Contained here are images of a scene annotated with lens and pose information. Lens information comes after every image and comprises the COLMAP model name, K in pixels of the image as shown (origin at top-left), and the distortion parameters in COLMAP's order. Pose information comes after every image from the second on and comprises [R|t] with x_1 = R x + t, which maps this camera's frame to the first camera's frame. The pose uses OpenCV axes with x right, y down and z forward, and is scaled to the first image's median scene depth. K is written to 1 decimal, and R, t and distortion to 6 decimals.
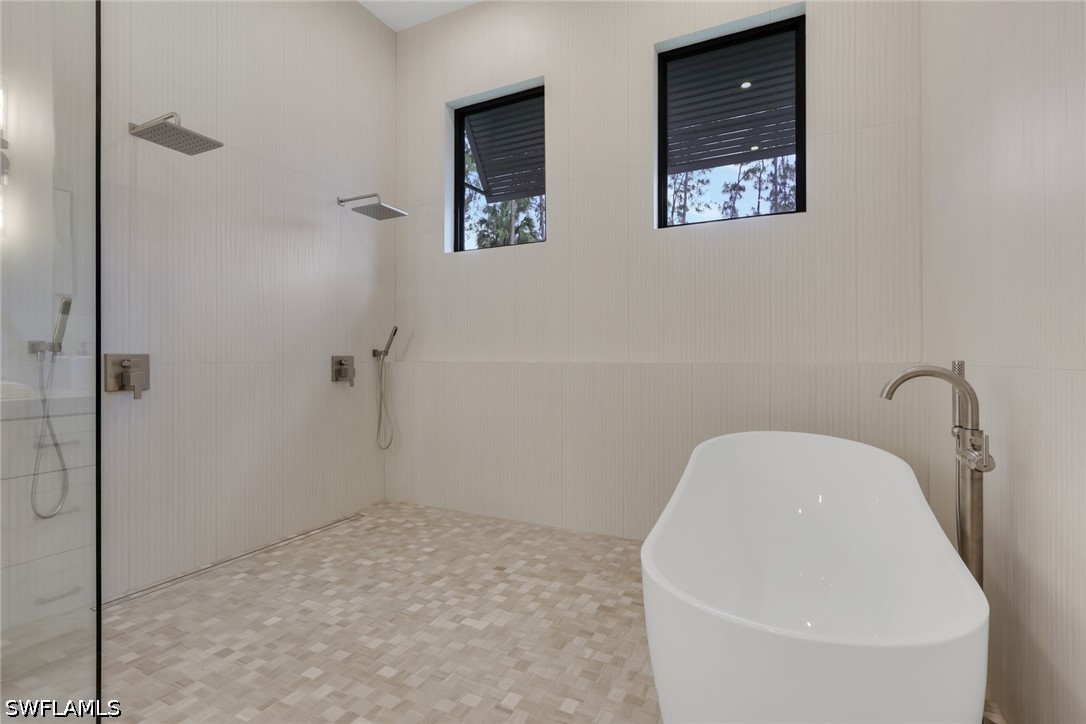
lens RADIAL K [[507.7, 0, 542.8], [0, 507.7, 360.7], [0, 0, 1]] dist [-0.001519, 0.000688]
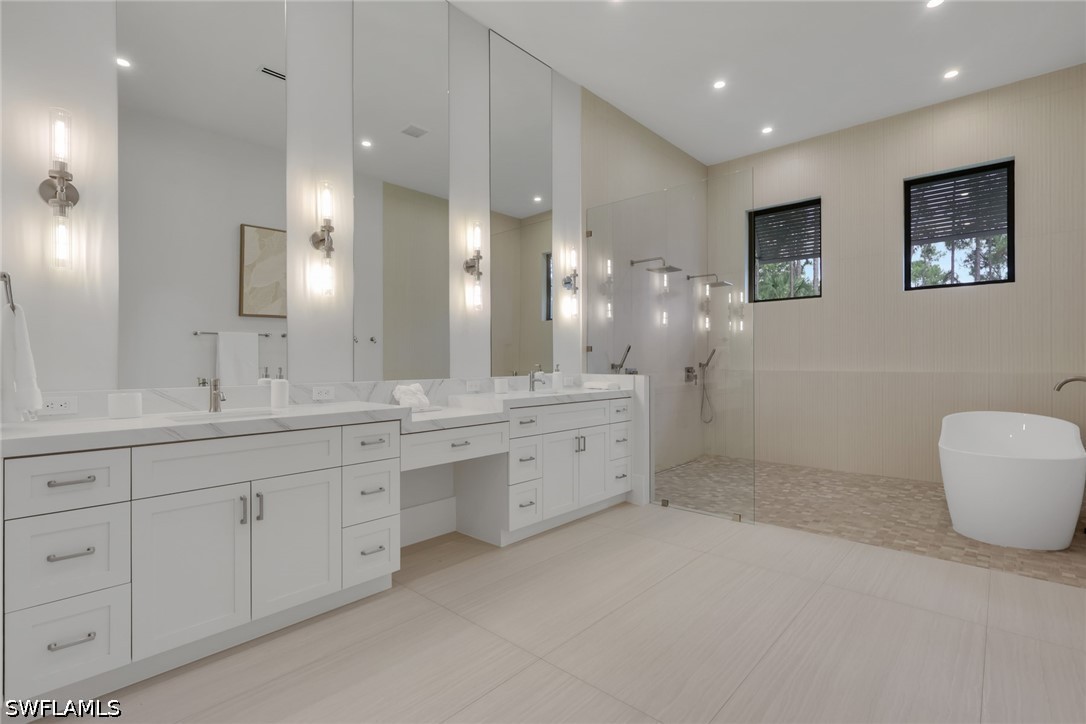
lens RADIAL K [[507.7, 0, 543.4], [0, 507.7, 366.4], [0, 0, 1]] dist [-0.001519, 0.000688]
pose [[0.962680, -0.003248, -0.270624, -0.525606], [0.005510, 0.999956, 0.007596, -0.036290], [0.270588, -0.008804, 0.962655, -1.035144]]
